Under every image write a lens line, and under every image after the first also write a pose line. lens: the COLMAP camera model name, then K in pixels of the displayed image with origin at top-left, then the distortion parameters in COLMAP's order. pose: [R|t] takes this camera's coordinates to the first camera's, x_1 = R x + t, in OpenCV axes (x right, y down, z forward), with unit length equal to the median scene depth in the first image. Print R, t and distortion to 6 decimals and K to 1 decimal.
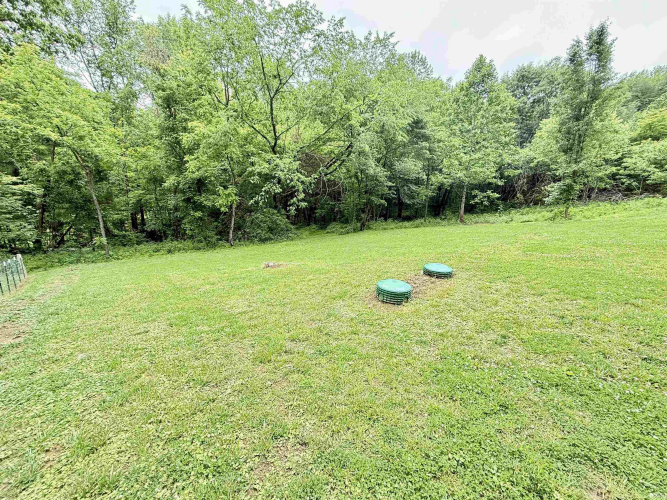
lens RADIAL K [[266.0, 0, 332.4], [0, 266.0, 250.3], [0, 0, 1]] dist [0.000259, 0.000062]
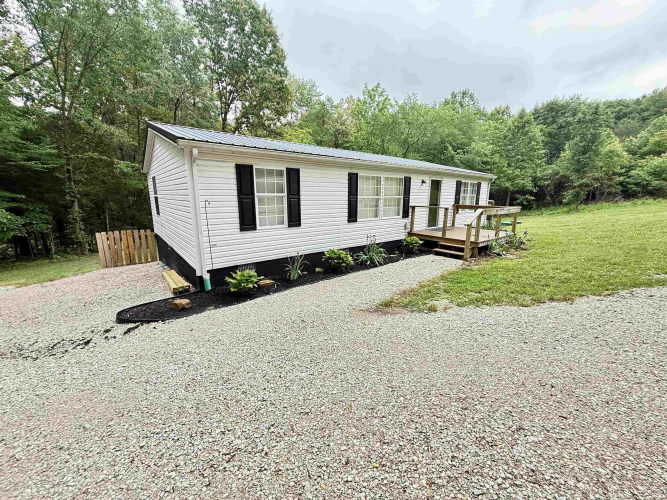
lens RADIAL K [[266.0, 0, 332.4], [0, 266.0, 250.3], [0, 0, 1]] dist [0.000259, 0.000062]
pose [[0.997181, 0.011639, -0.074132, -0.375076], [-0.012503, 0.999859, -0.011201, 0.115231], [0.073991, 0.012097, 0.997186, -0.554012]]
